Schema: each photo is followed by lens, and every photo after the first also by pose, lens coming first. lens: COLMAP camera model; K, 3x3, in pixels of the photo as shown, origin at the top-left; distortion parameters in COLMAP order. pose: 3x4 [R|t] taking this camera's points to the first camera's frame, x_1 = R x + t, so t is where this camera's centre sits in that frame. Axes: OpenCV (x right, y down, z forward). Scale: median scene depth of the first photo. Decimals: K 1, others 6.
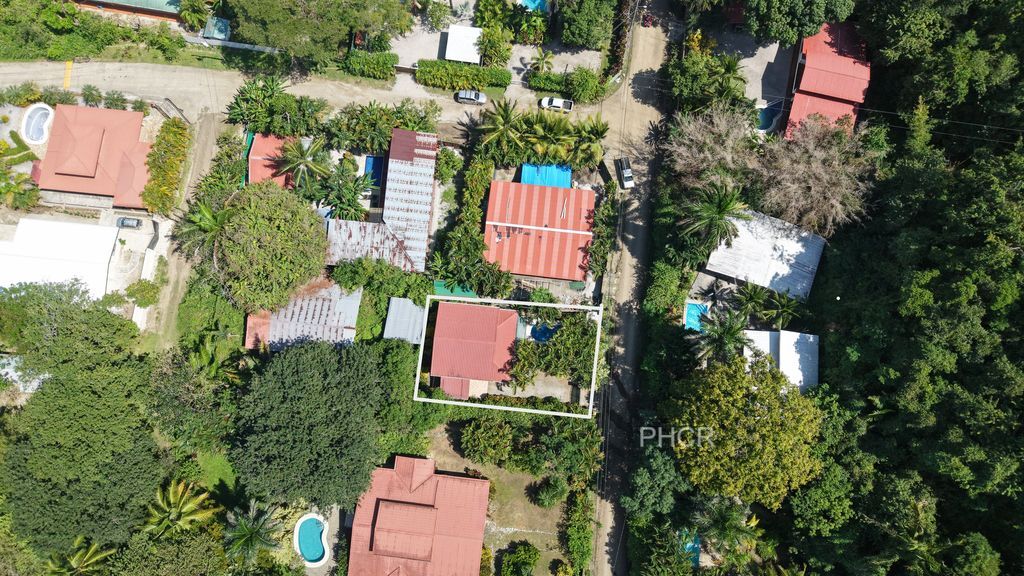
lens RADIAL K [[714.7, 0, 515.8], [0, 714.7, 282.0], [0, 0, 1]] dist [-0.011457, -0.006496]
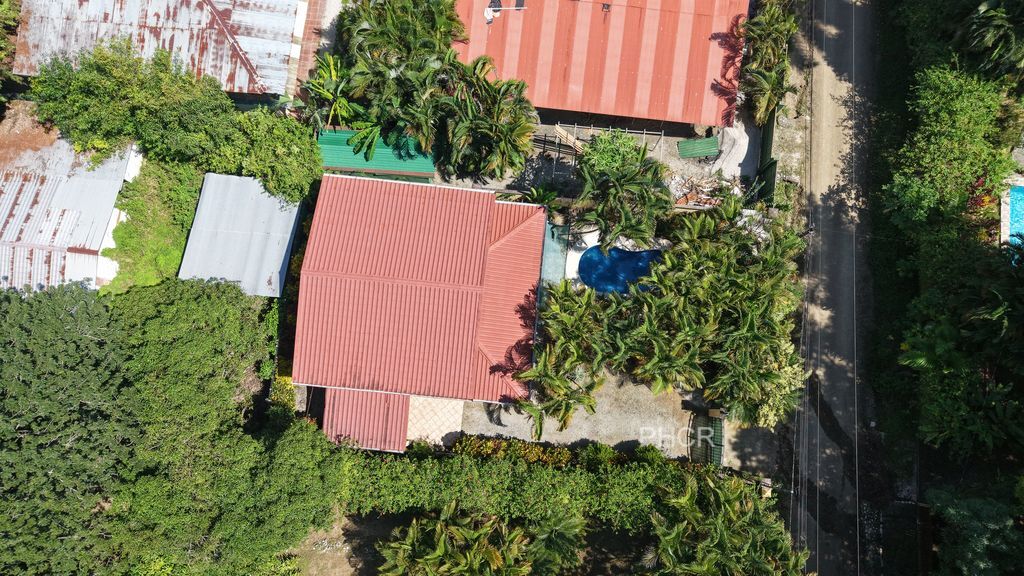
lens RADIAL K [[714.7, 0, 508.5], [0, 714.7, 292.5], [0, 0, 1]] dist [-0.011457, -0.006496]
pose [[0.999948, 0.002746, -0.009861, -0.012234], [-0.002588, 0.999869, 0.015951, 0.079022], [0.009904, -0.015924, 0.999824, 0.638586]]
